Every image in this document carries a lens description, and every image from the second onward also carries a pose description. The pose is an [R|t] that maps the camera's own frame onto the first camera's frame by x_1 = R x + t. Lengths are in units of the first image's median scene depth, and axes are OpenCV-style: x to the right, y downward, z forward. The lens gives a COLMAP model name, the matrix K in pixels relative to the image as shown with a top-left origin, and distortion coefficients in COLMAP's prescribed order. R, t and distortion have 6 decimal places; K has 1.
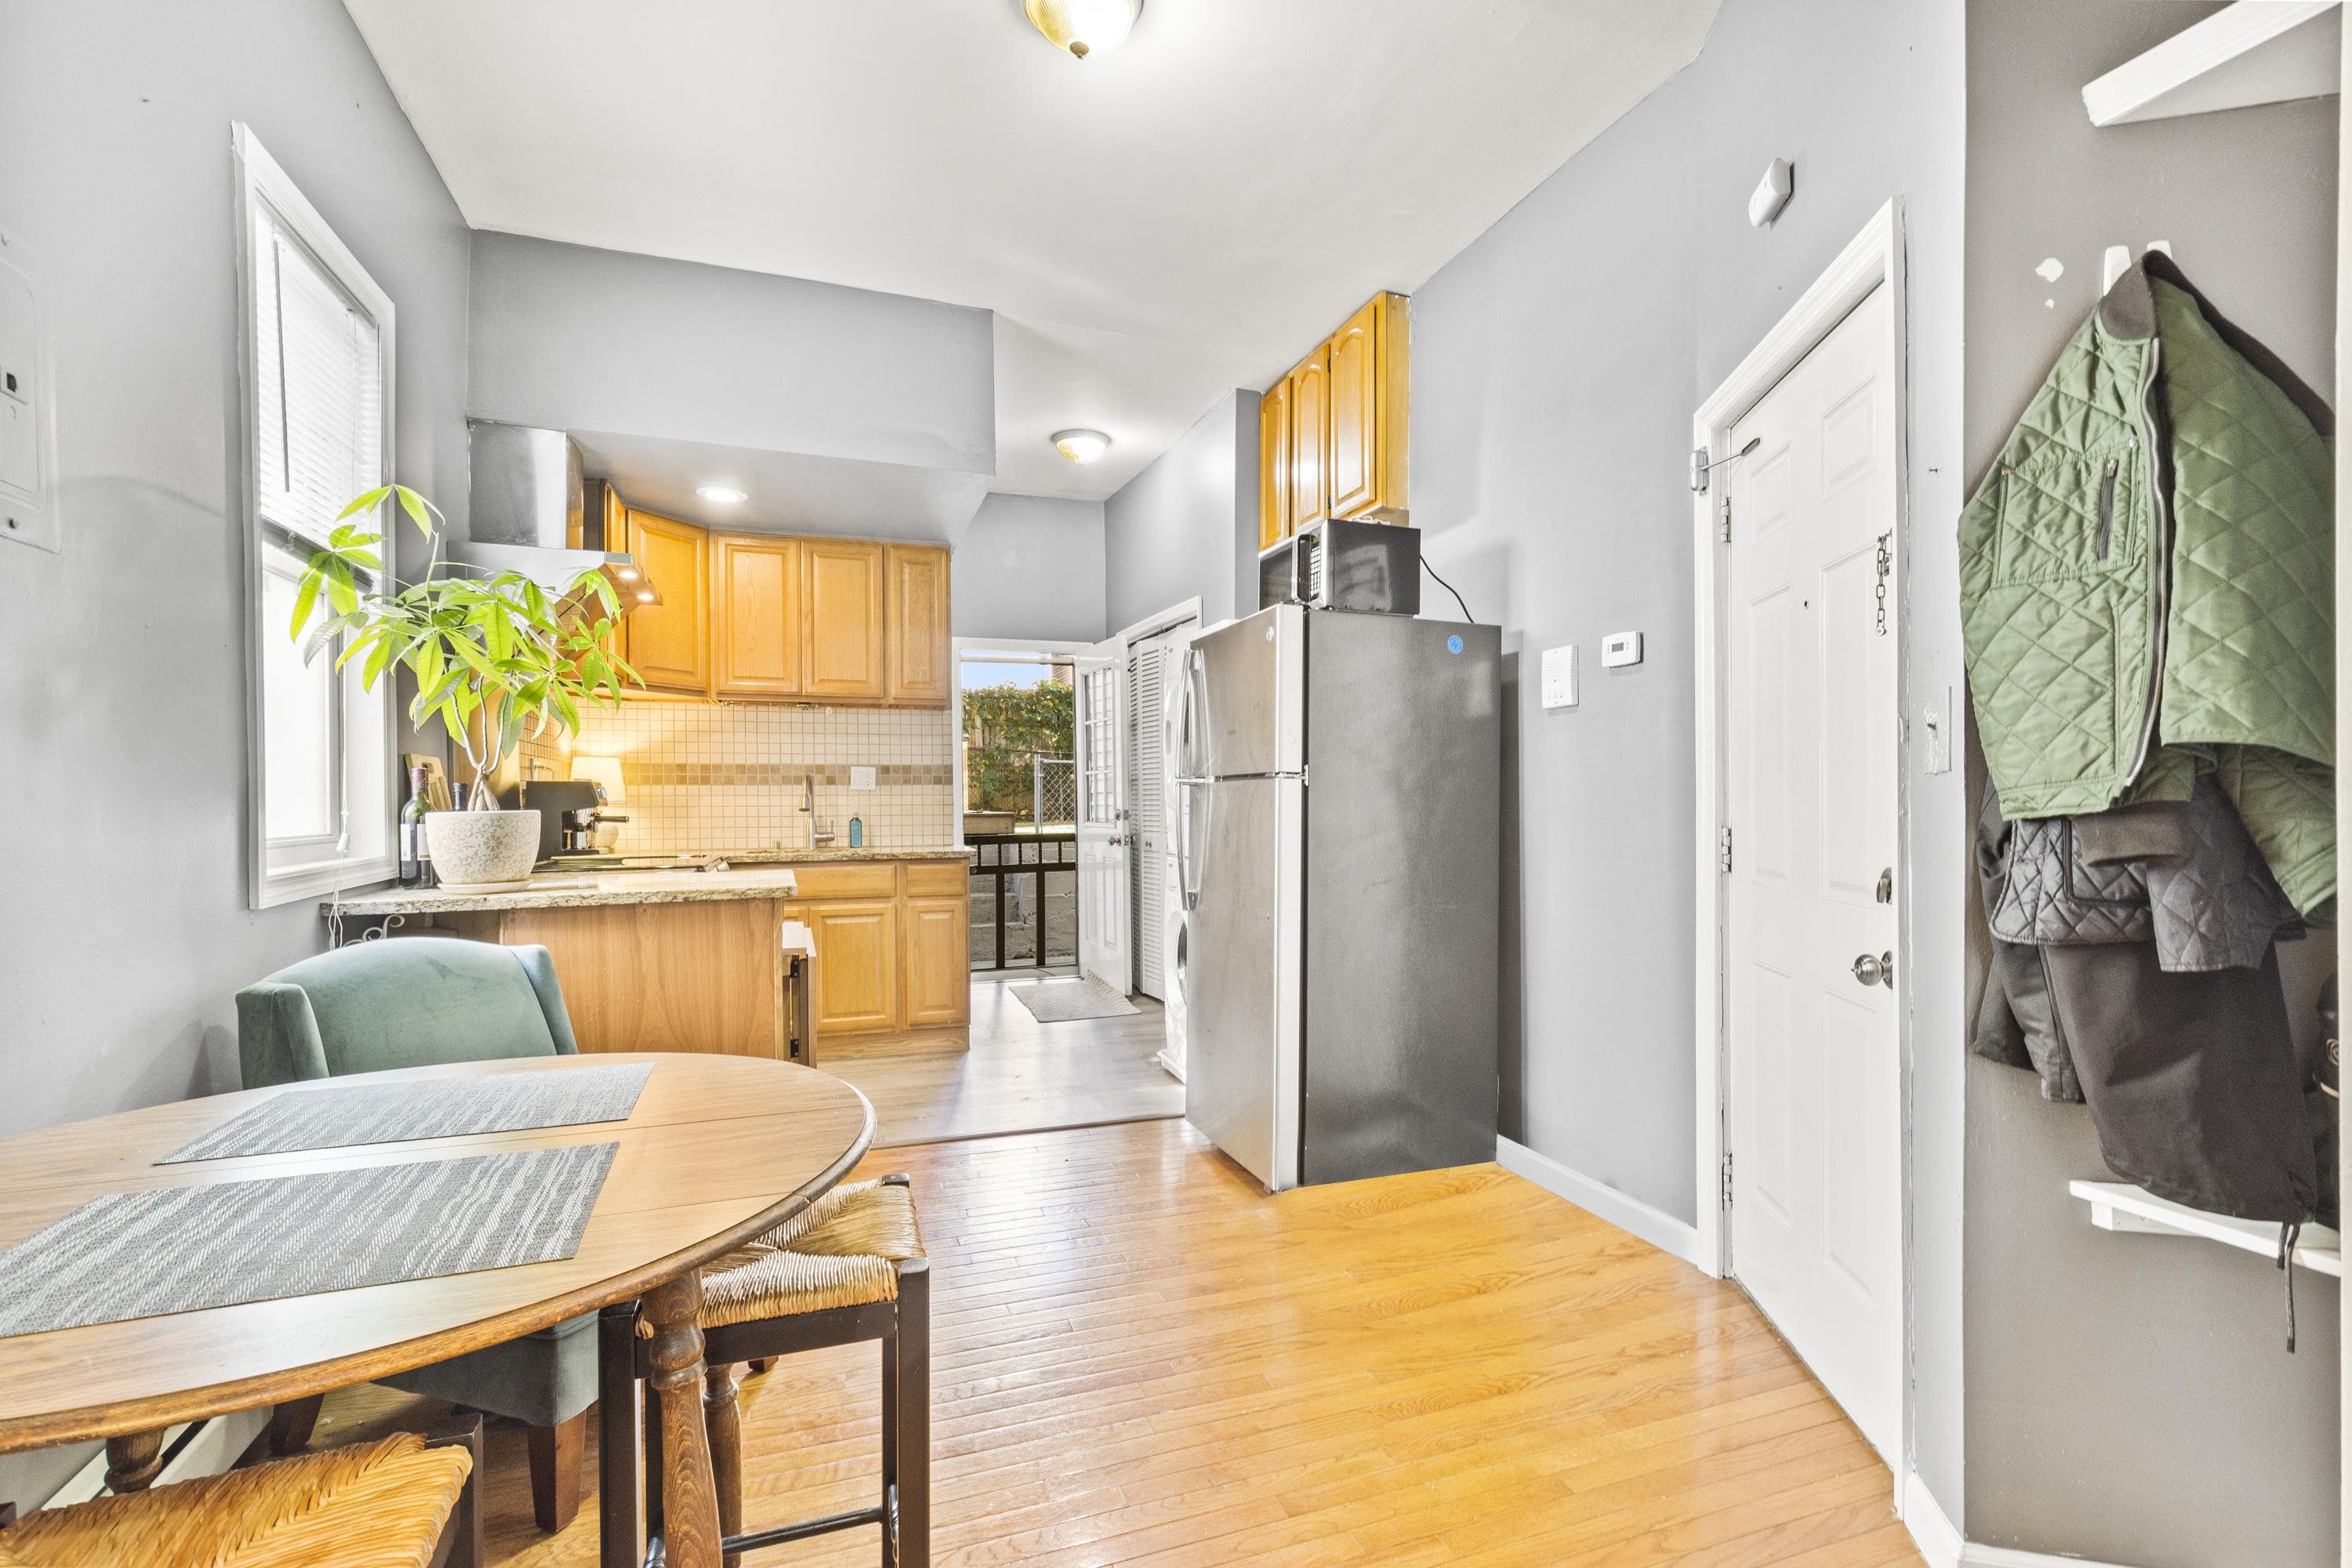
lens RADIAL K [[1067.9, 0, 1238.2], [0, 1067.9, 784.5], [0, 0, 1]] dist [0.001404, -0.001076]
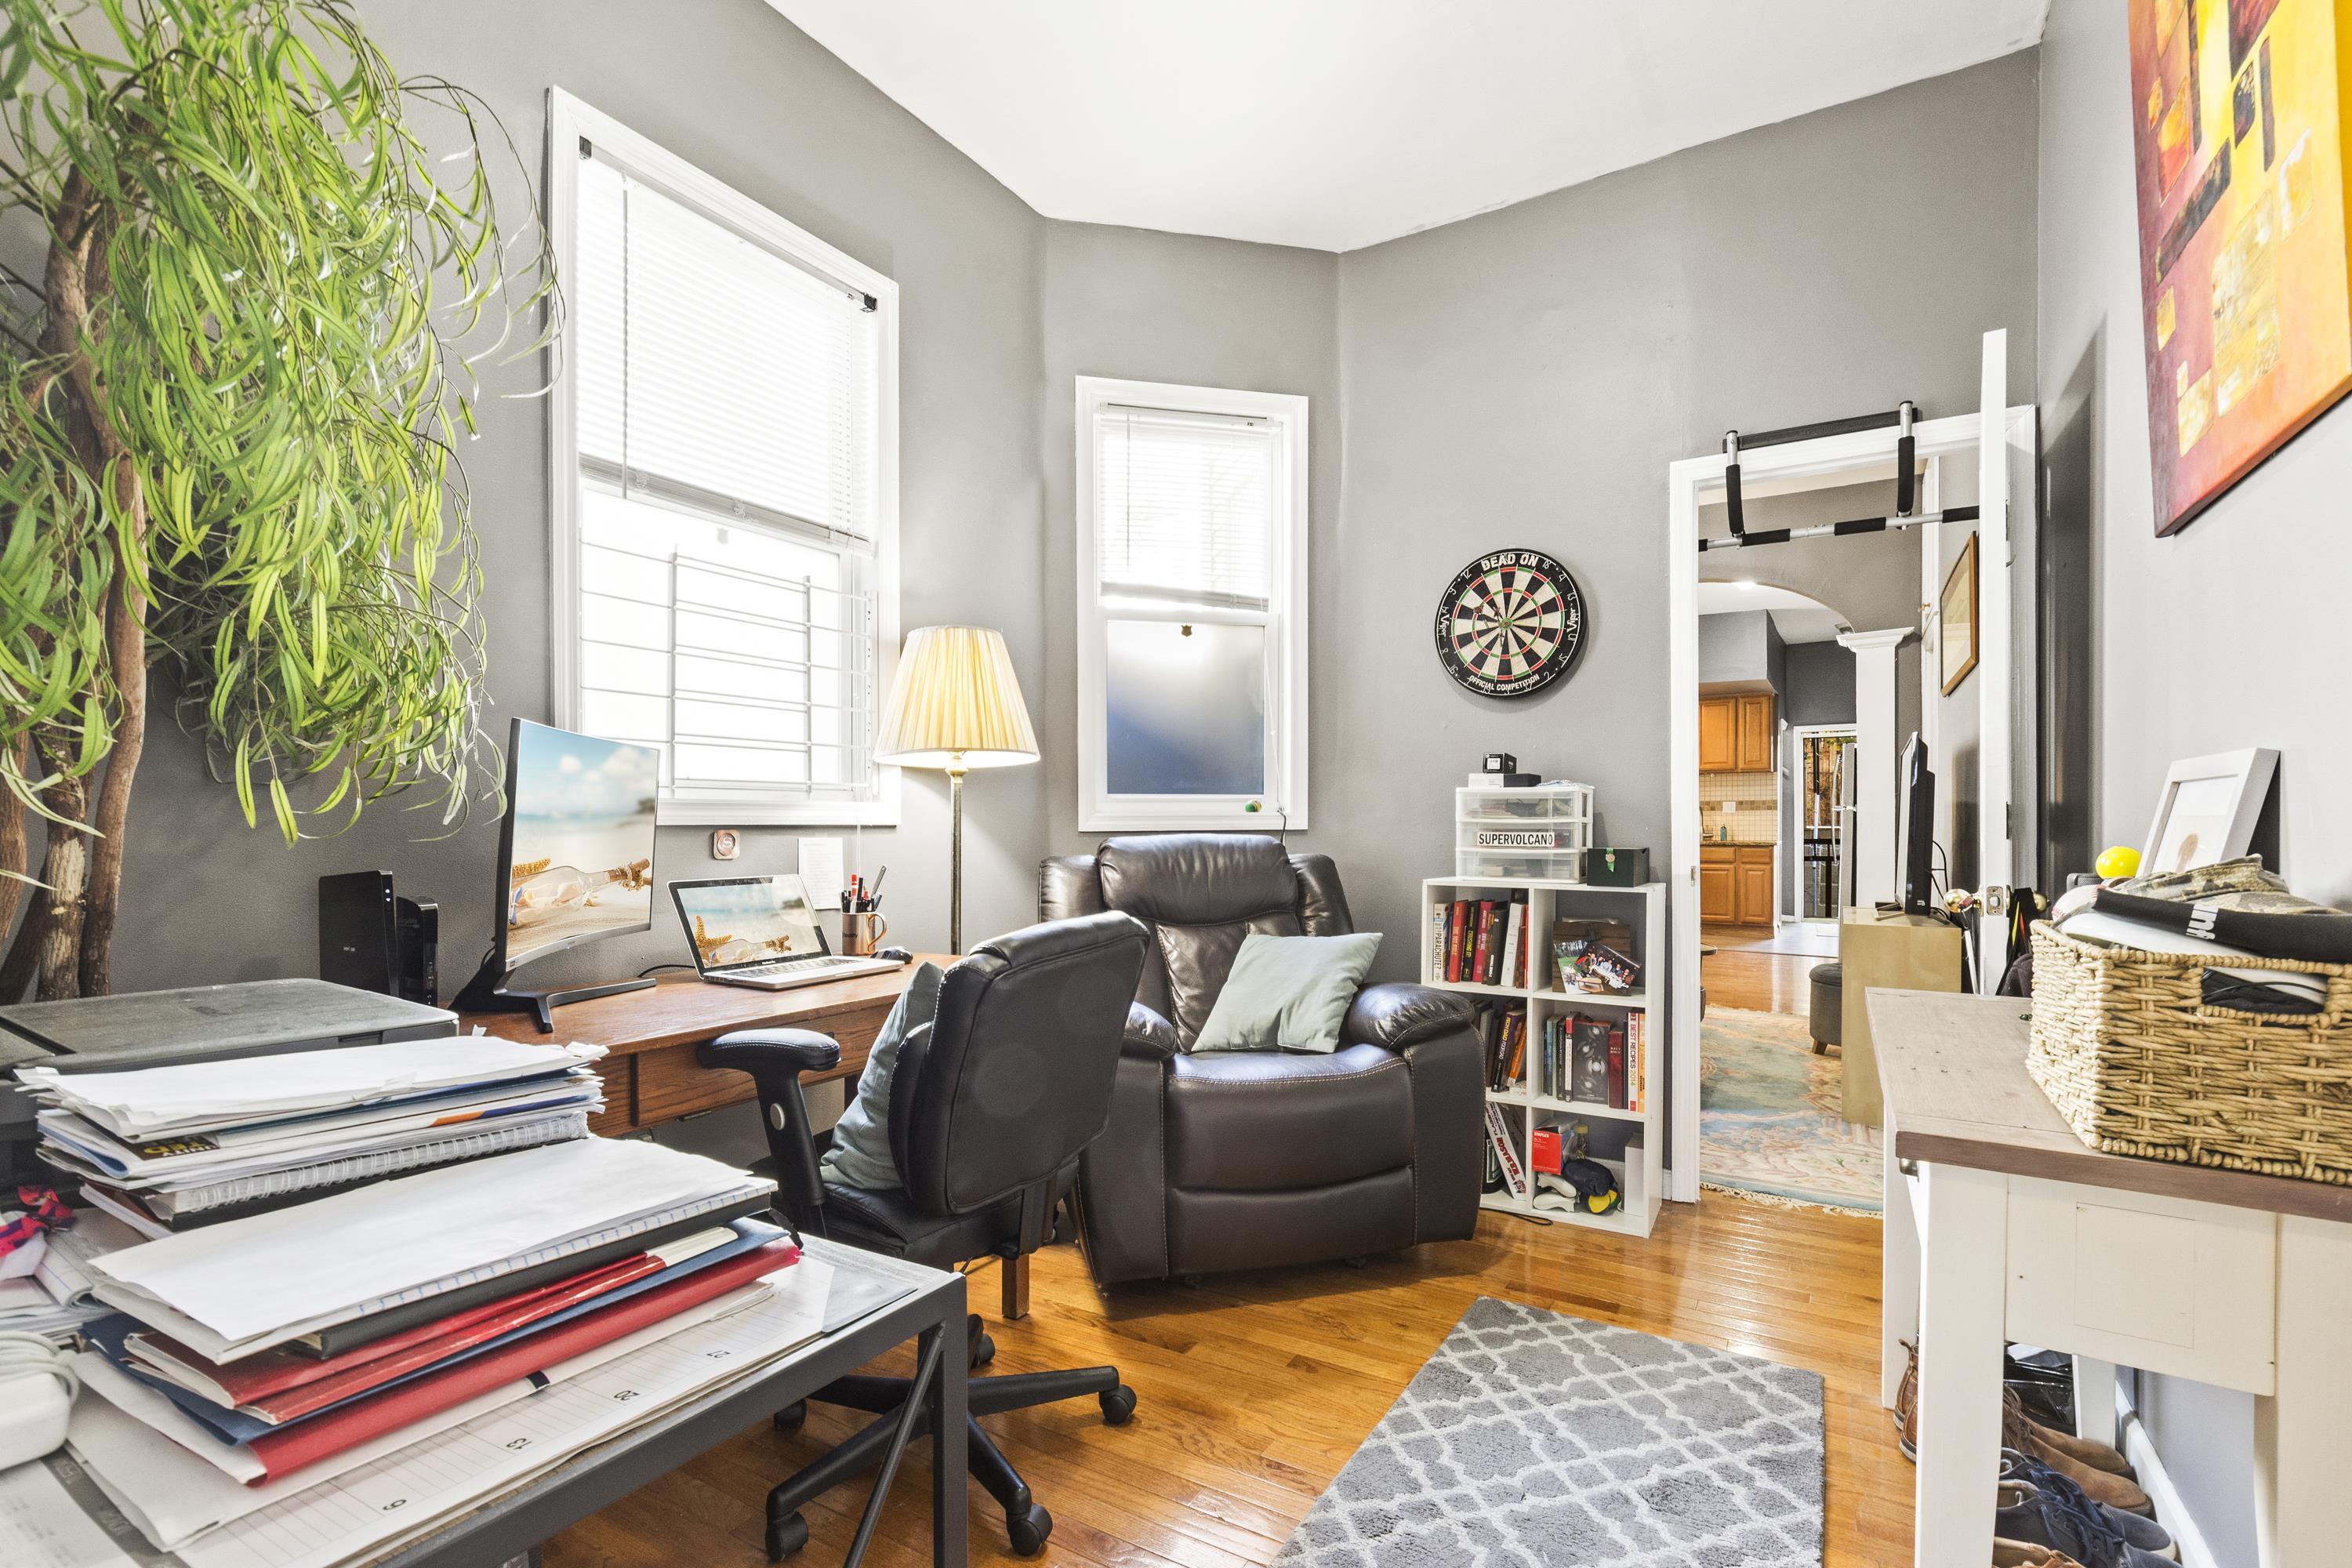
lens RADIAL K [[1061.2, 0, 1173.1], [0, 1061.2, 858.0], [0, 0, 1]] dist [0.000530, 0.000242]
pose [[0.591504, 0.036194, -0.805489, 0.695943], [0.006620, 0.998740, 0.049739, -0.017198], [0.806275, -0.034753, 0.590519, -1.123722]]
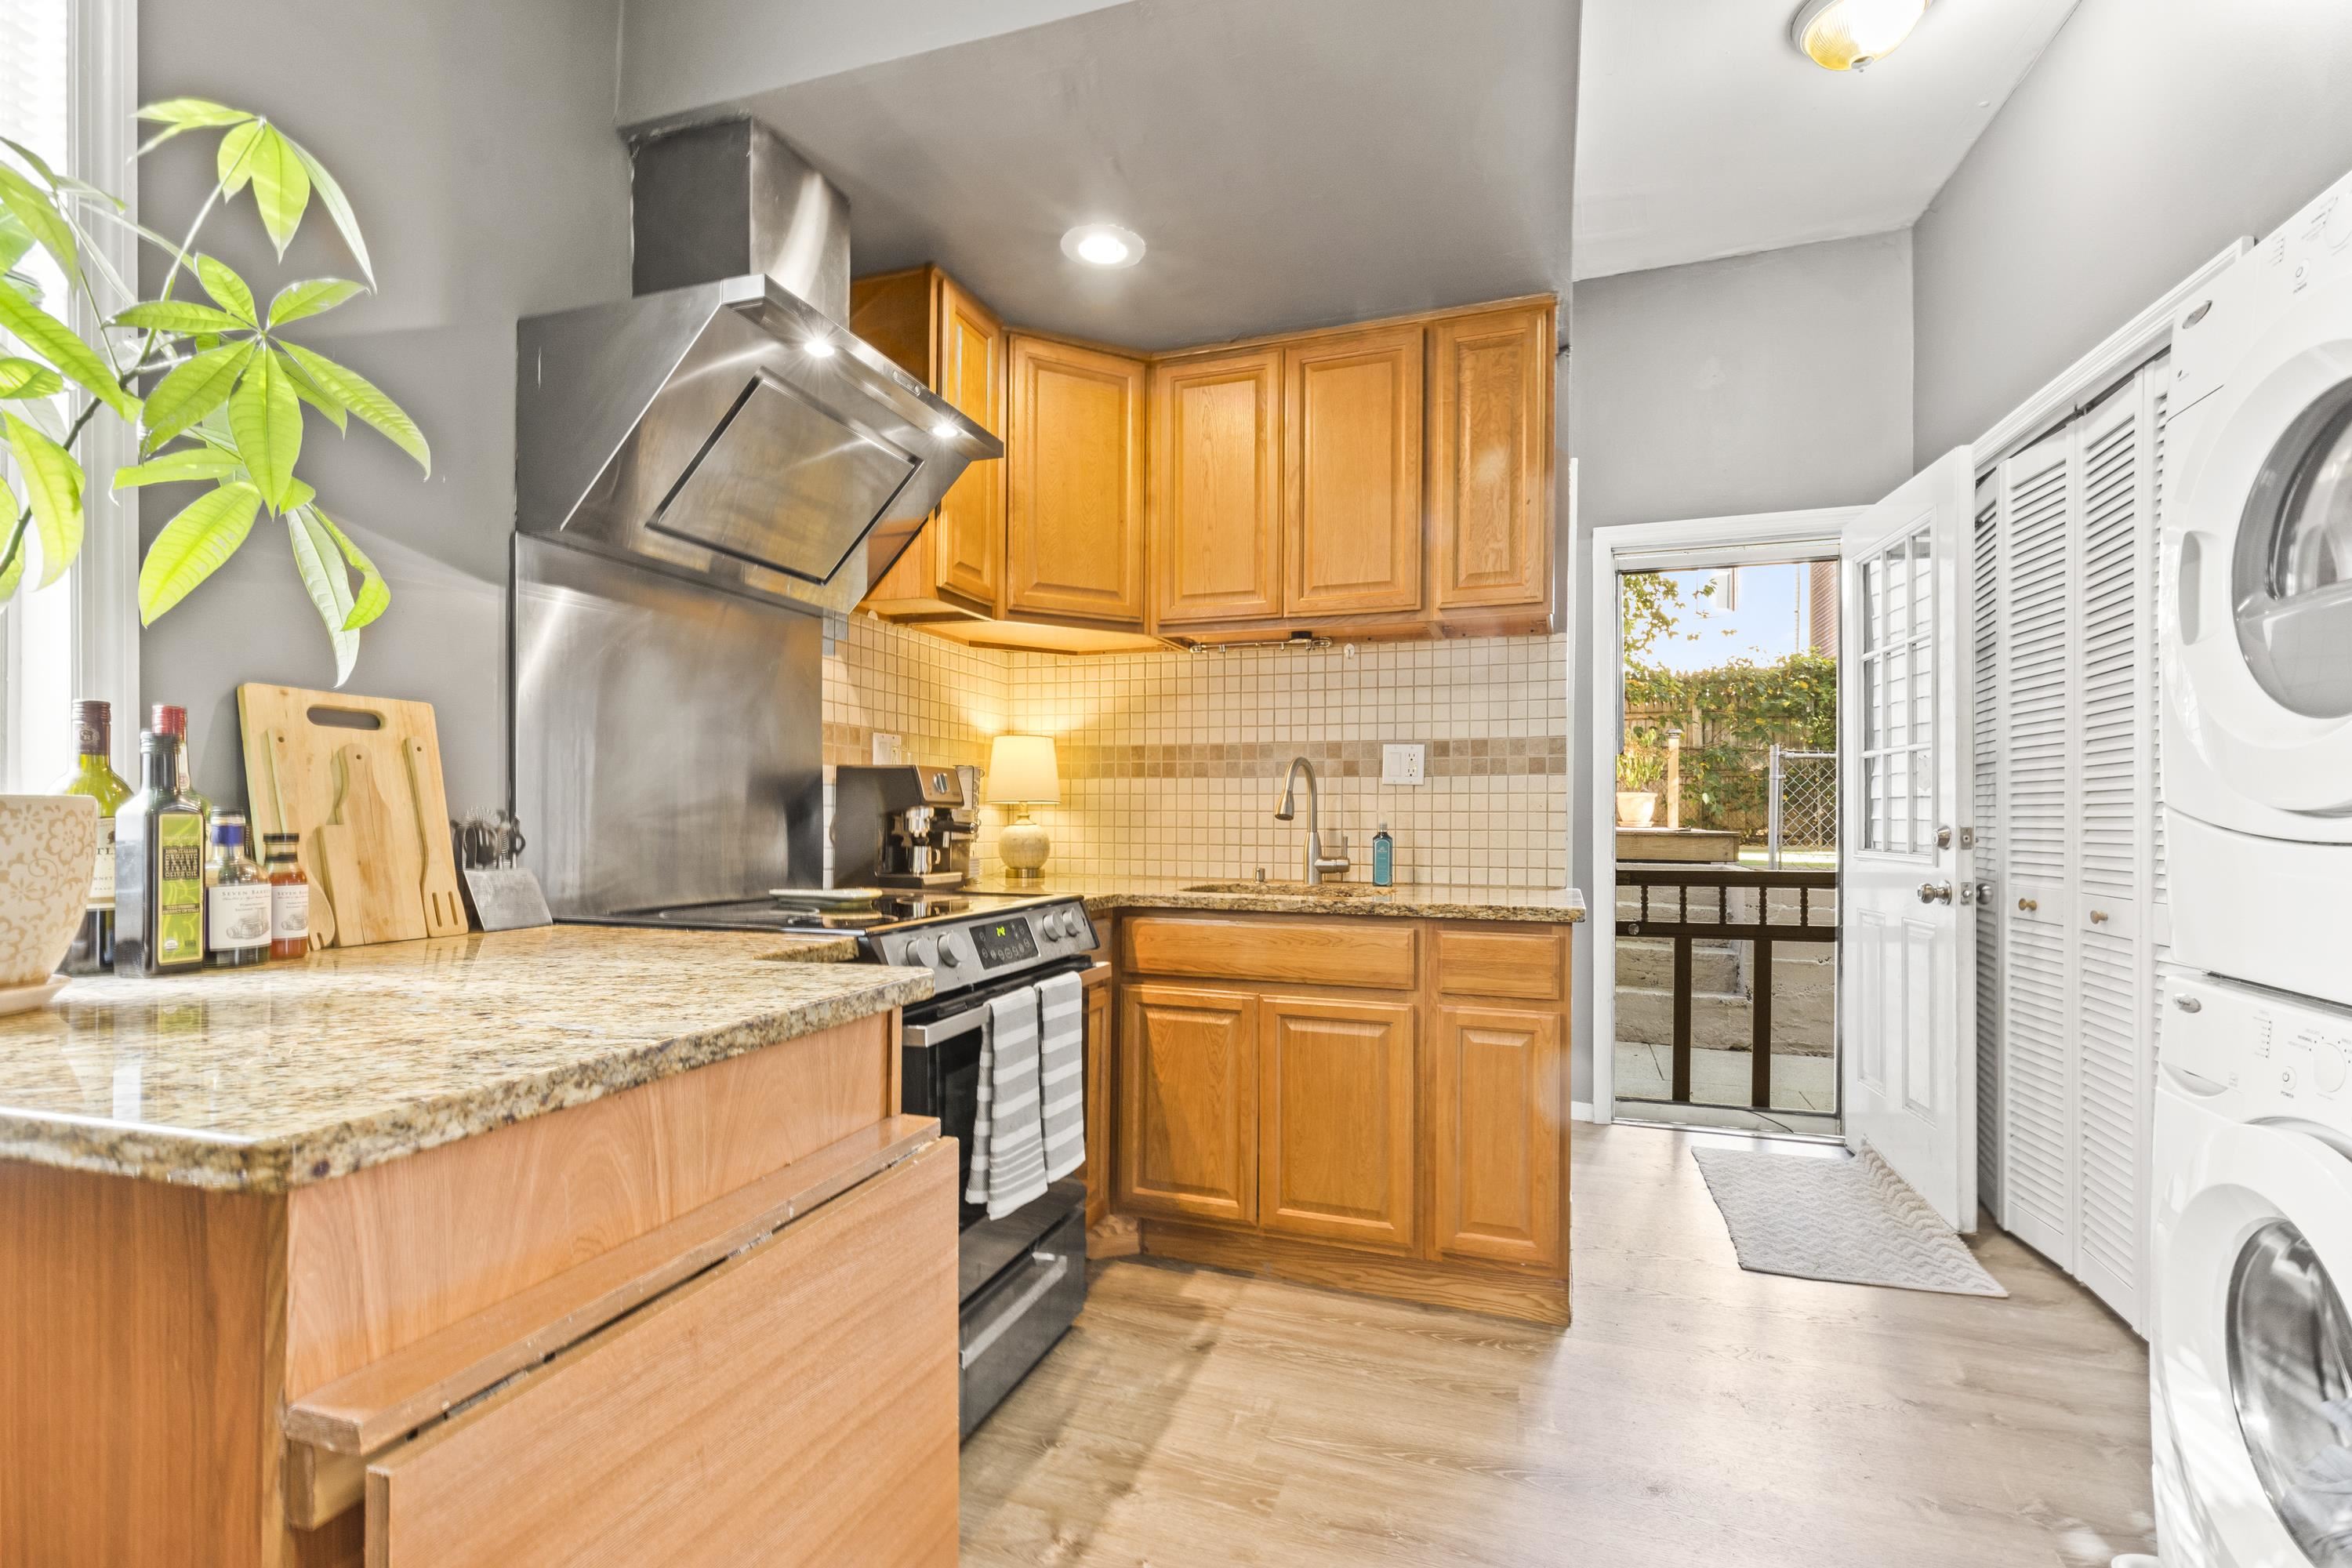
lens RADIAL K [[1042.6, 0, 1181.9], [0, 1042.6, 821.9], [0, 0, 1]] dist [-0.001844, -0.000515]
pose [[0.753339, 0.012301, -0.657517, -0.076806], [-0.000491, 0.999835, 0.018141, 0.015598], [0.657632, -0.013344, 0.753221, 0.523544]]
